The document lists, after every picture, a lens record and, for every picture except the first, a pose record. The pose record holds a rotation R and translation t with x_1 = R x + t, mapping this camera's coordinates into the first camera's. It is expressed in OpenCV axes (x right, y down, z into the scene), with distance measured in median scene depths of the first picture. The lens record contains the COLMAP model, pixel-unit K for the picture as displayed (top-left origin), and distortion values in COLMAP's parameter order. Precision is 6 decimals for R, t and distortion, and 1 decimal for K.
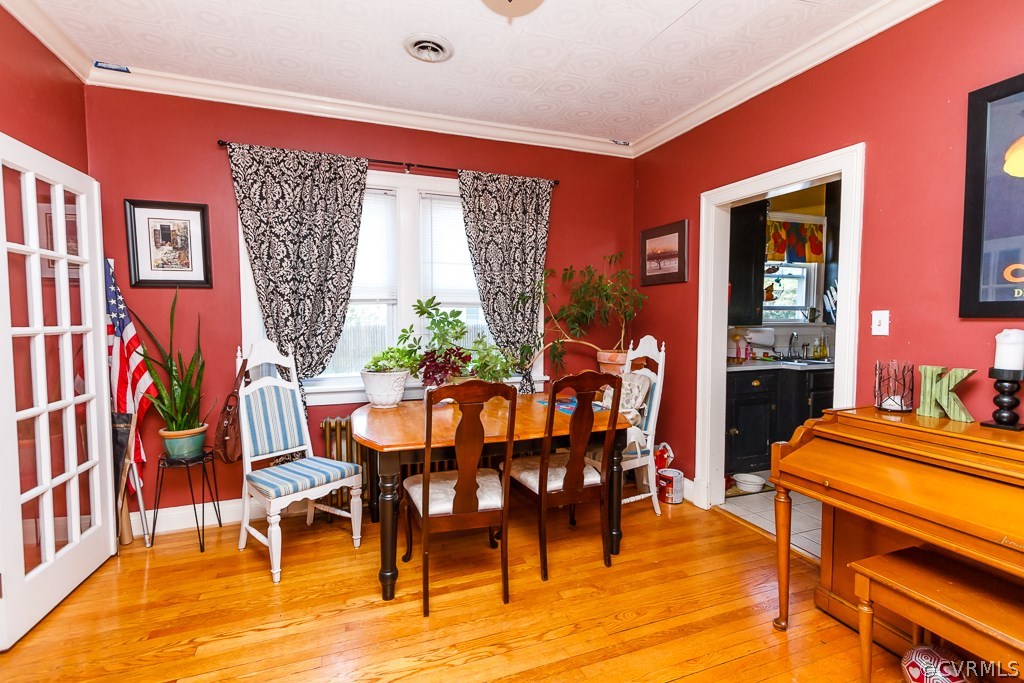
lens RADIAL K [[468.4, 0, 512.0], [0, 468.4, 341.5], [0, 0, 1]] dist [0.030811, -0.010663]
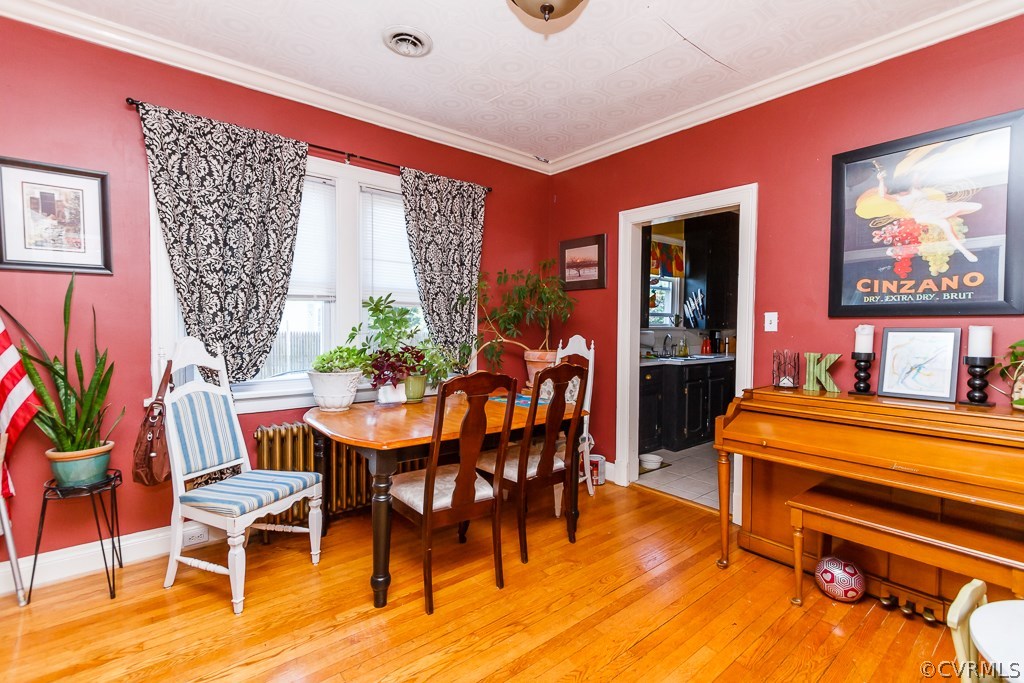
lens RADIAL K [[468.4, 0, 512.0], [0, 468.4, 341.5], [0, 0, 1]] dist [0.030811, -0.010663]
pose [[0.946342, -0.003591, 0.323147, -0.241495], [0.010022, 0.999783, -0.018238, 0.023701], [-0.323011, 0.020498, 0.946173, 0.000814]]
